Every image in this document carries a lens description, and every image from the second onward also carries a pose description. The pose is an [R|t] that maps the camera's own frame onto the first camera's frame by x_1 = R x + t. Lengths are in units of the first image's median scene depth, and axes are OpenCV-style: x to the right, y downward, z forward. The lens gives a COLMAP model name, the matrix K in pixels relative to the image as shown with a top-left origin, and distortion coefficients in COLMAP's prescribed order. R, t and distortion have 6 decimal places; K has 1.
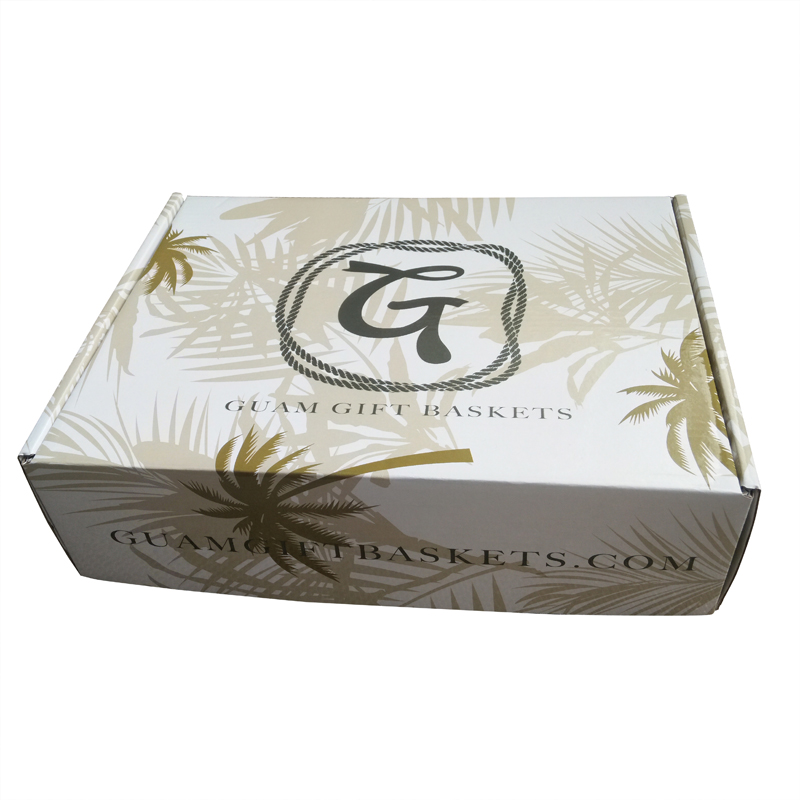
lens RADIAL K [[795.1, 0, 400.0], [0, 795.1, 400.0], [0, 0, 1]] dist [0.053548, -0.010146]
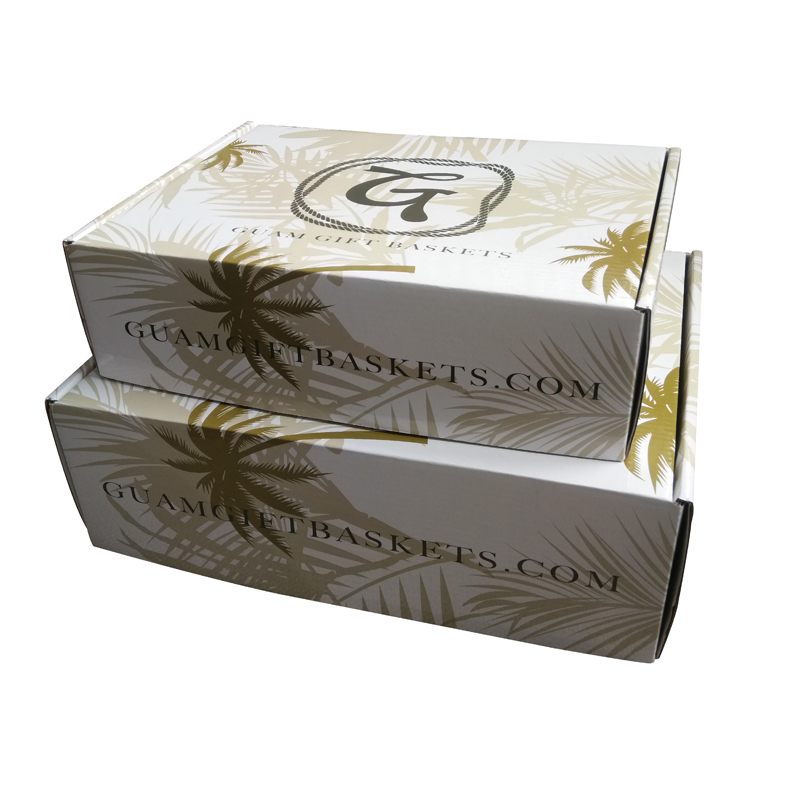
lens RADIAL K [[795.1, 0, 400.0], [0, 795.1, 400.0], [0, 0, 1]] dist [0.053548, -0.010146]
pose [[0.978957, 0.138246, -0.150102, 0.249628], [-0.157818, 0.979214, -0.127413, 0.378677], [0.129368, 0.148421, 0.980426, -0.116479]]
